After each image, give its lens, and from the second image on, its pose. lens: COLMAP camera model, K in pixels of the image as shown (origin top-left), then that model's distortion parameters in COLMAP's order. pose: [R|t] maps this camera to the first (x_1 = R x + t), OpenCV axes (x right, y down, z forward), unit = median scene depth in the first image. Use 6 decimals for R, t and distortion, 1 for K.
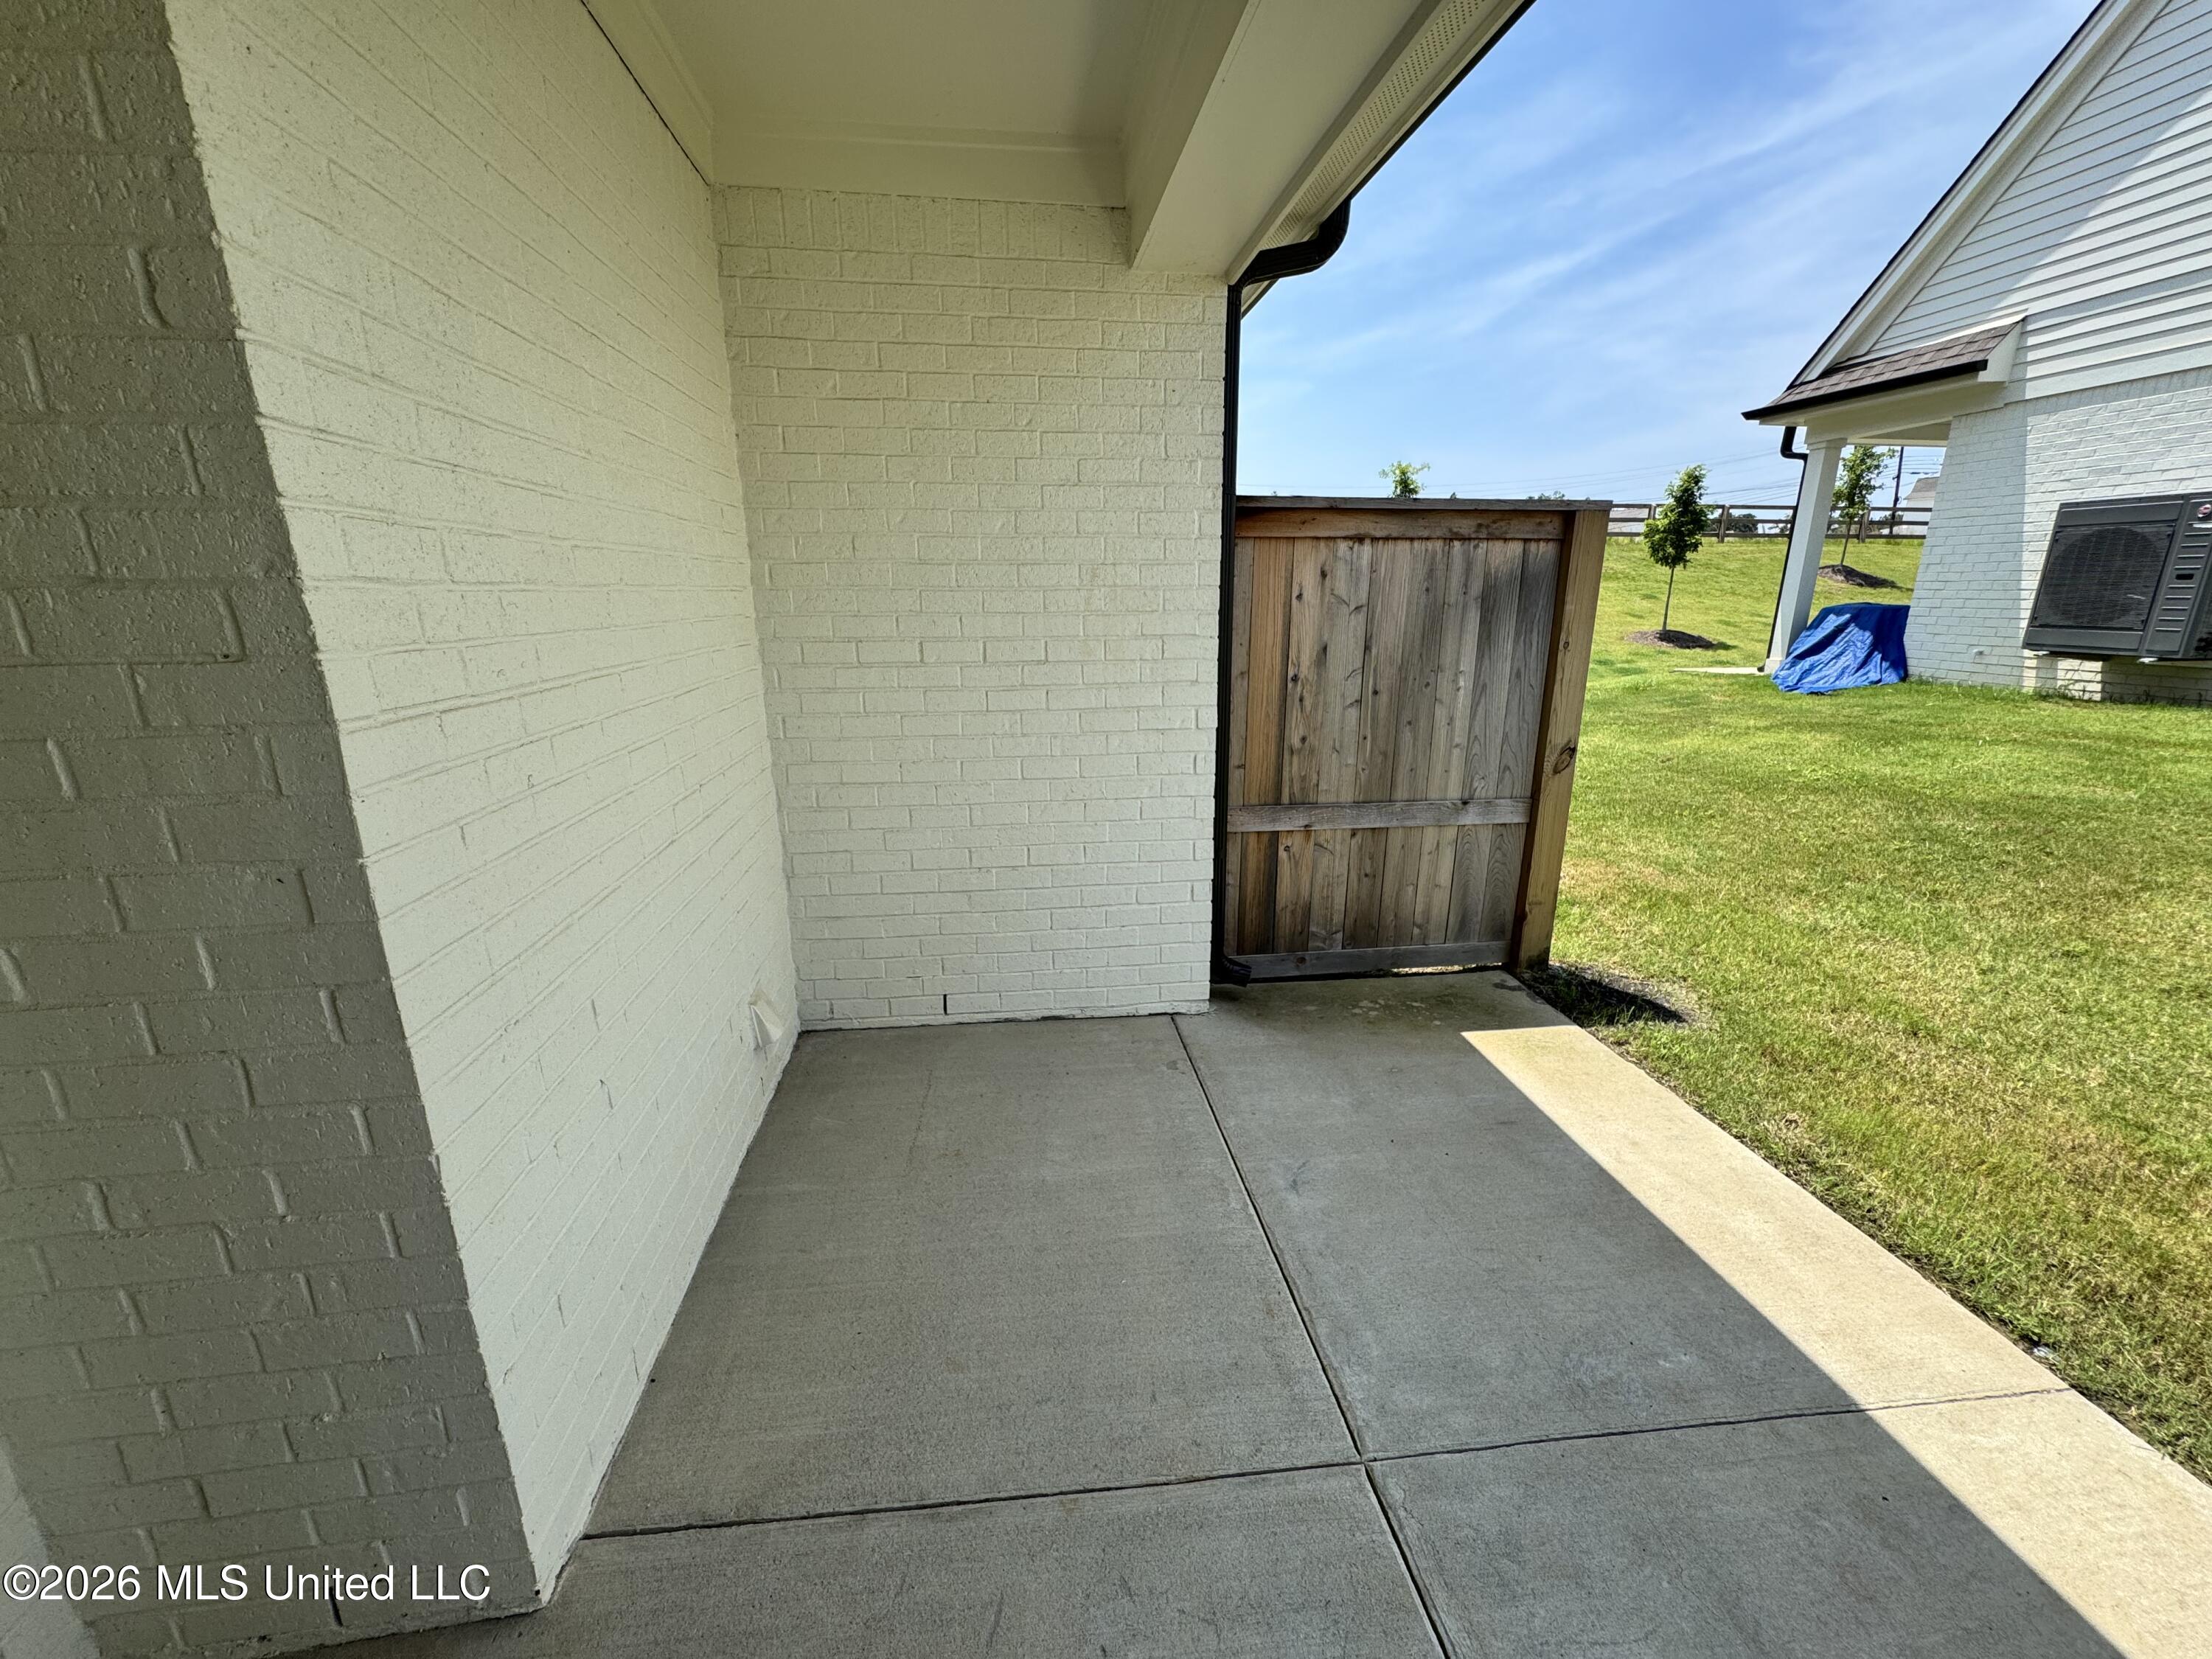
lens RADIAL K [[880.7, 0, 1111.1], [0, 880.7, 832.3], [0, 0, 1]] dist [-0.000515, -0.000246]
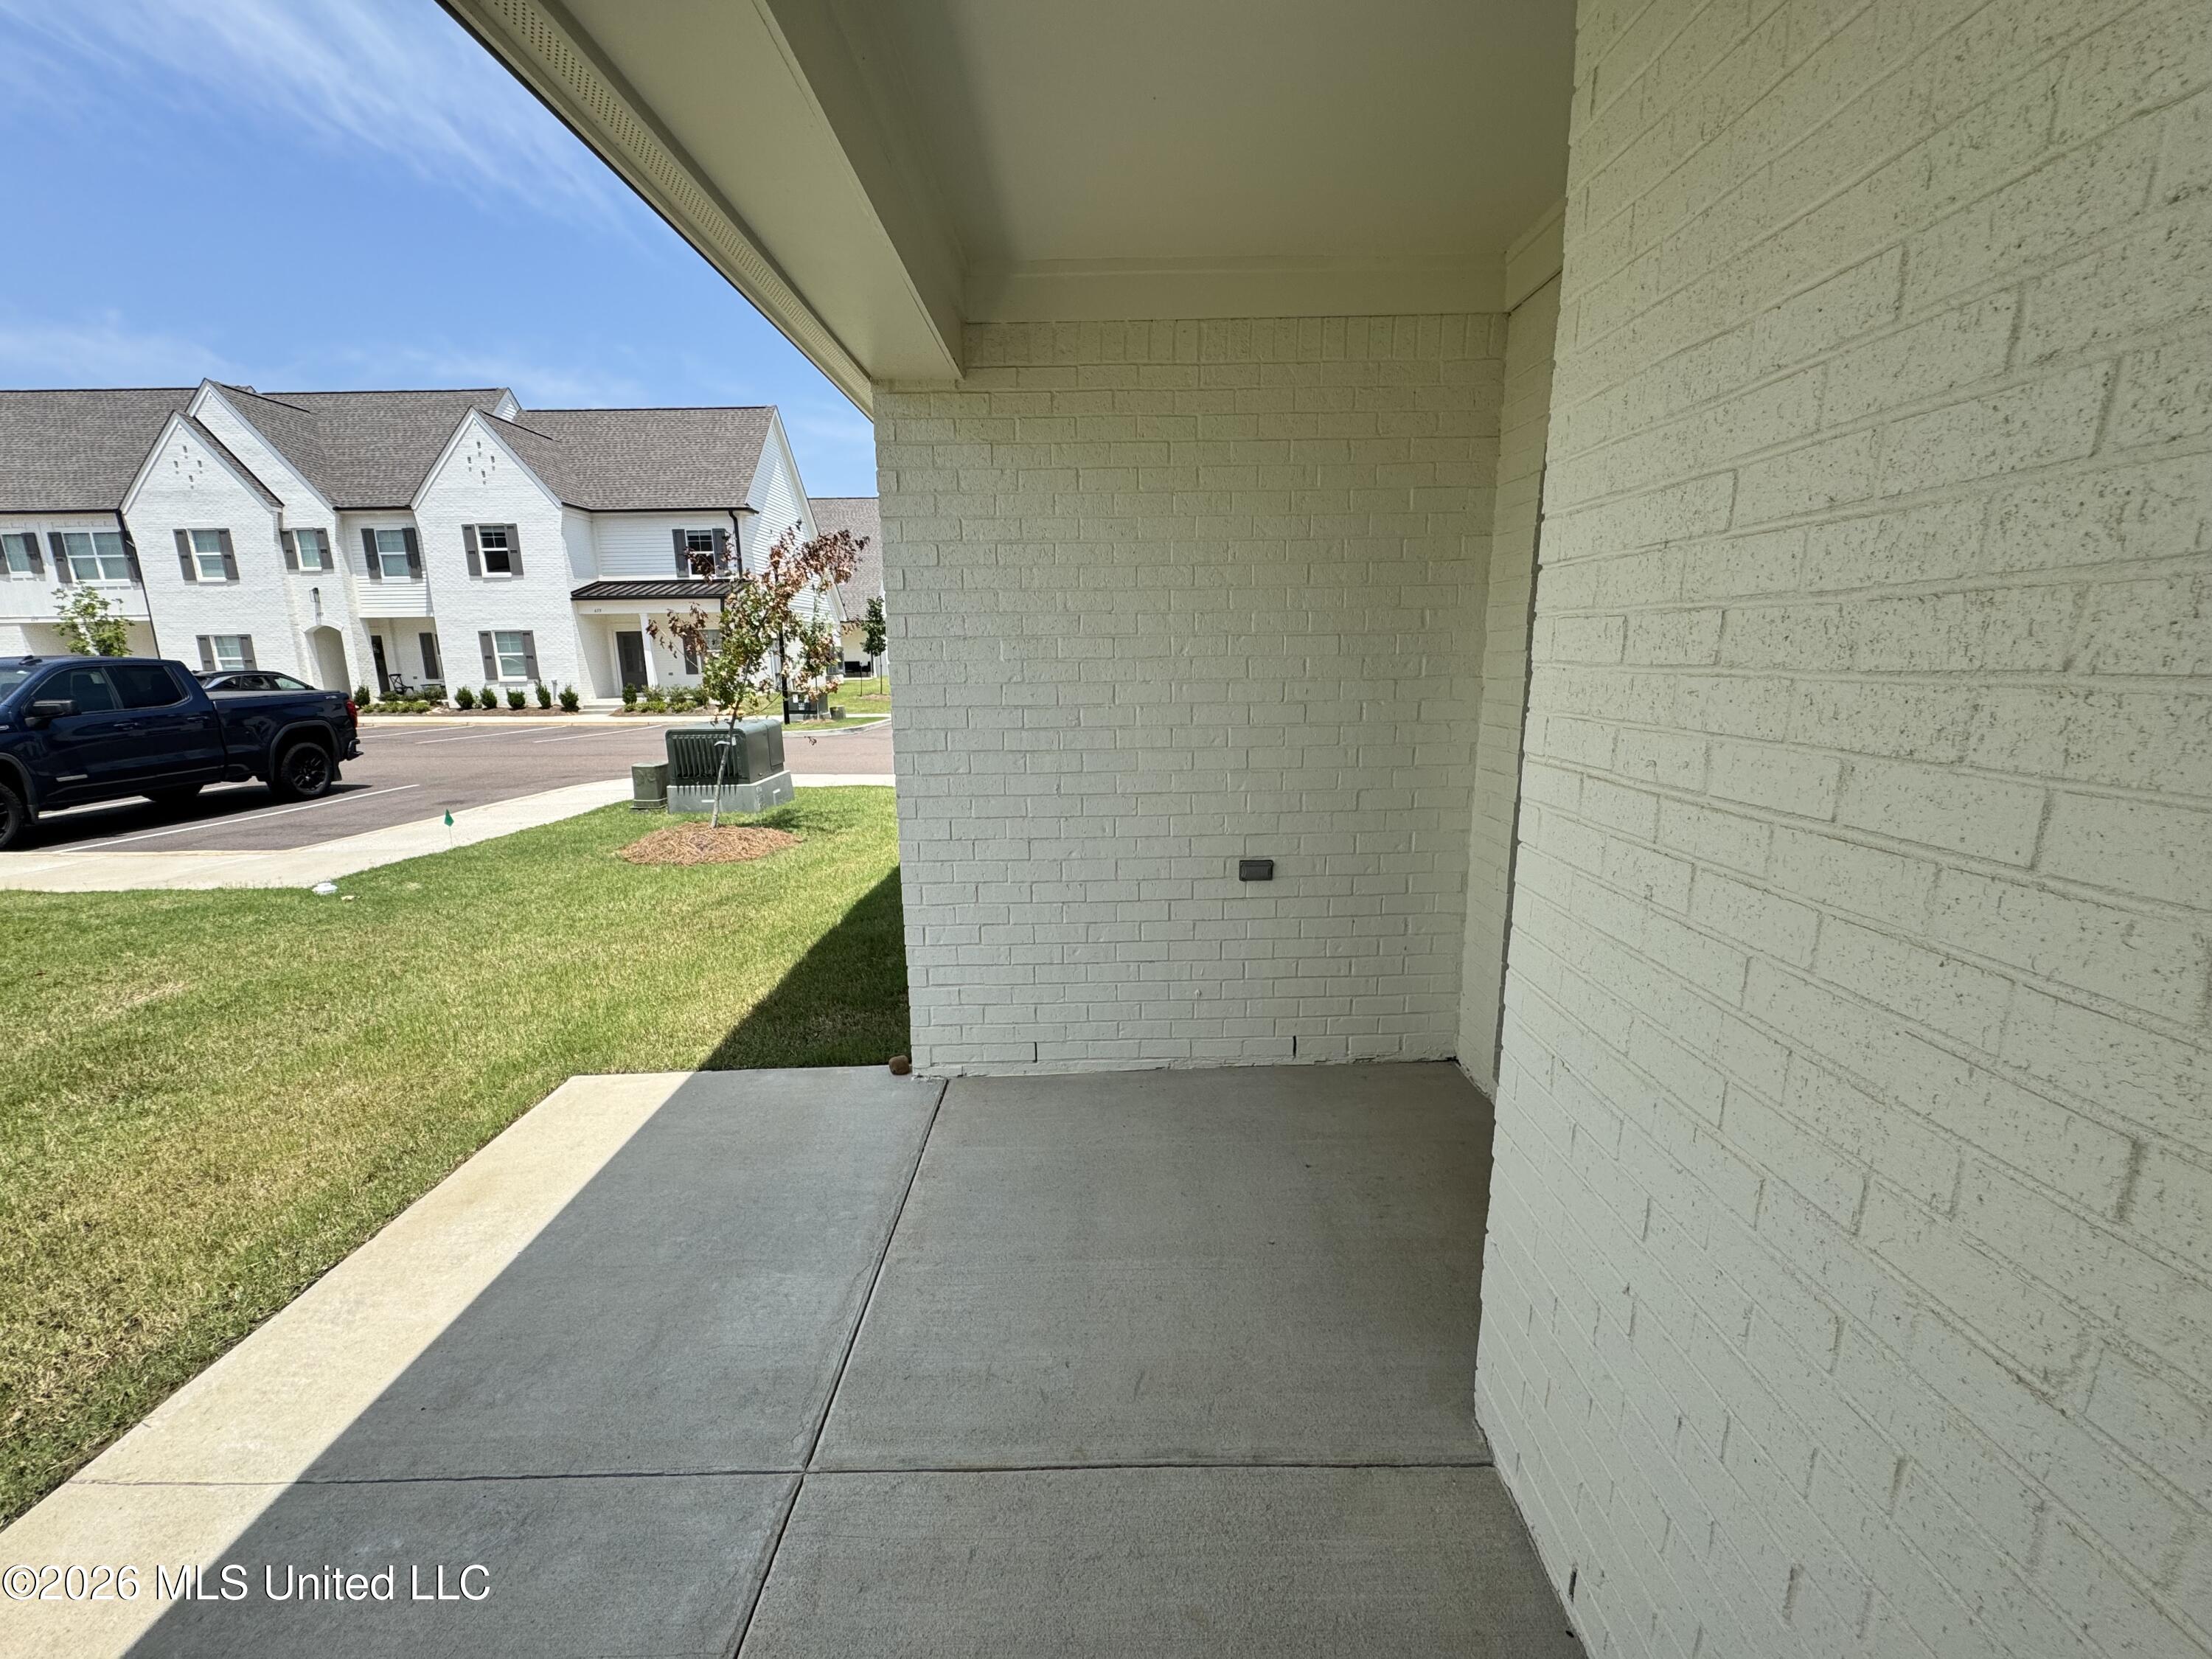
lens RADIAL K [[880.7, 0, 1109.8], [0, 880.7, 834.2], [0, 0, 1]] dist [-0.000515, -0.000246]
pose [[-0.991724, -0.009181, 0.128056, -0.099110], [0.049853, 0.891631, 0.450011, -0.207334], [-0.118311, 0.452671, -0.883794, 0.715127]]
